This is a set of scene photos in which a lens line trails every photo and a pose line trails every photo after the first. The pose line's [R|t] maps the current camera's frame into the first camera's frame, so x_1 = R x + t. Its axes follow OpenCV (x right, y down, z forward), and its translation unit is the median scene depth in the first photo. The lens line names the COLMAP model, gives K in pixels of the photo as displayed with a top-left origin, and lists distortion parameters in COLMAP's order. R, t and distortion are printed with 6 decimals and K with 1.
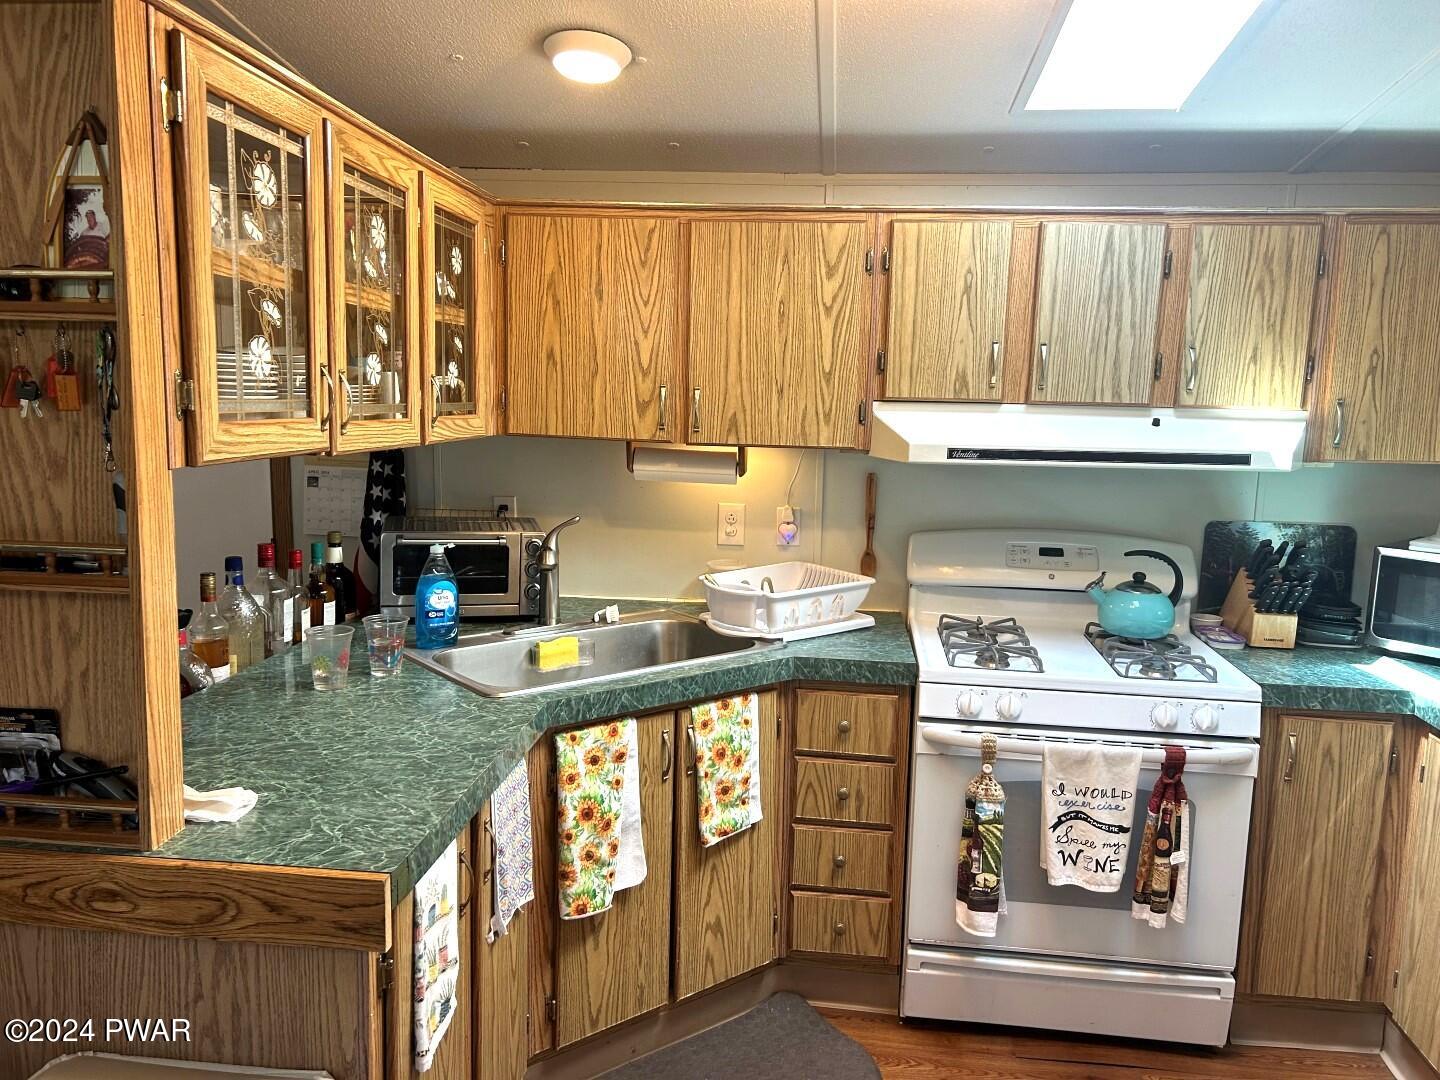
lens RADIAL K [[1081.3, 0, 721.0], [0, 1081.3, 533.5], [0, 0, 1]] dist [0.064358, -0.078680]
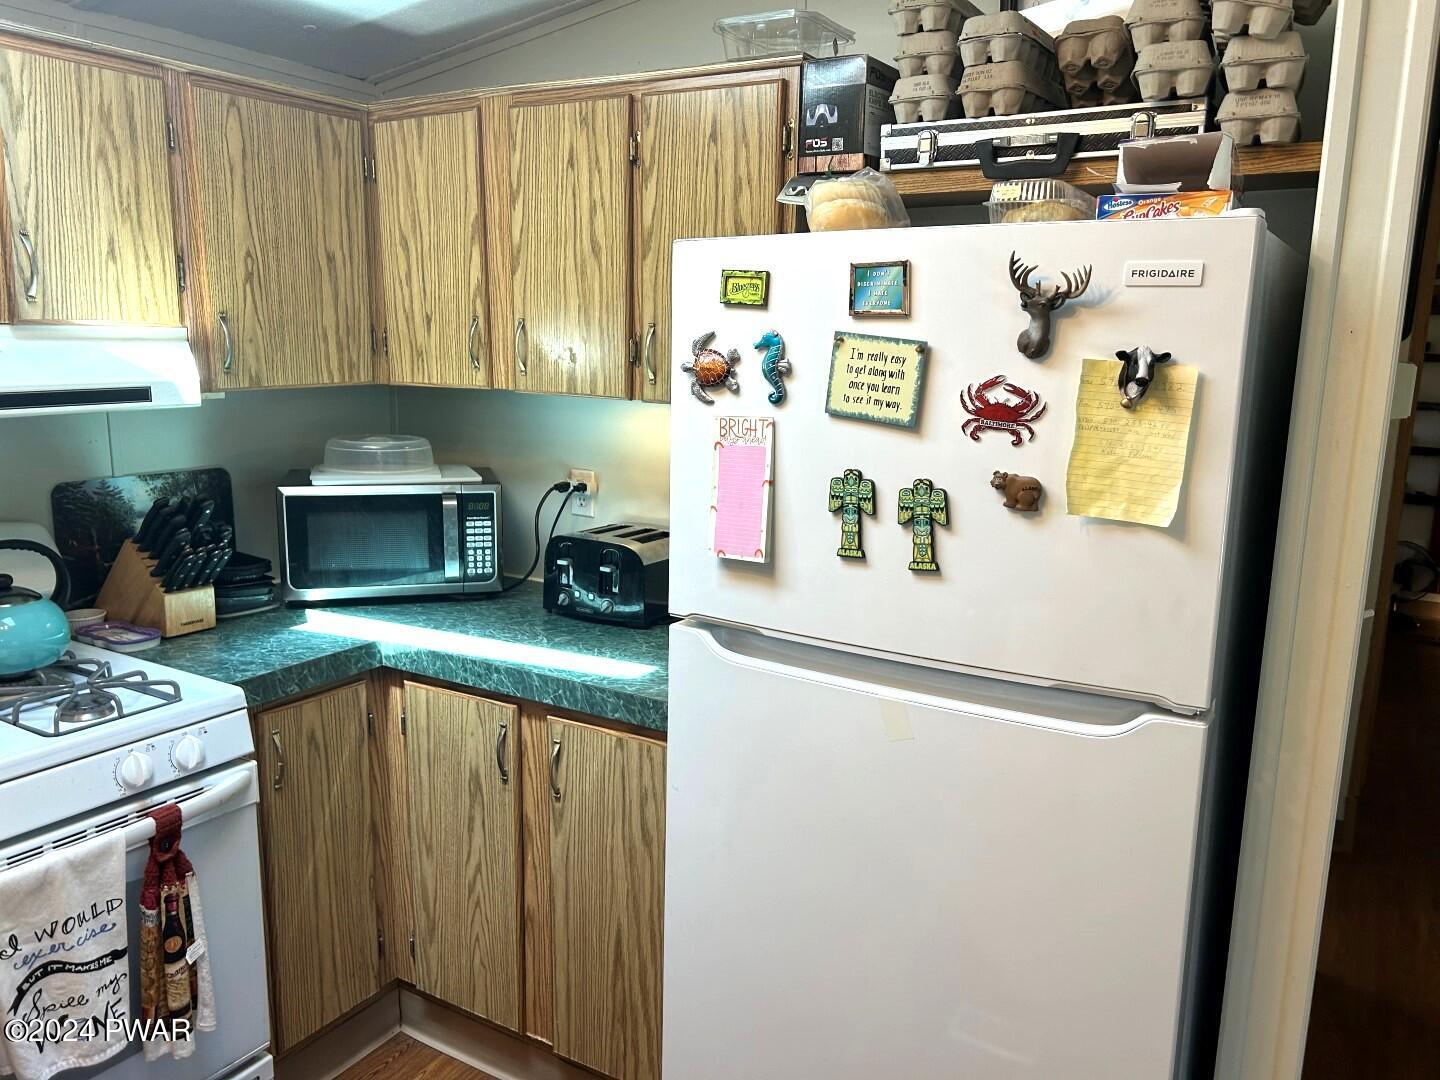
lens RADIAL K [[1081.3, 0, 733.1], [0, 1081.3, 544.0], [0, 0, 1]] dist [0.064358, -0.078680]
pose [[0.407125, -0.185900, 0.894254, -0.032414], [0.123581, 0.981277, 0.147728, -0.028443], [-0.904974, 0.050369, 0.422476, 0.335401]]
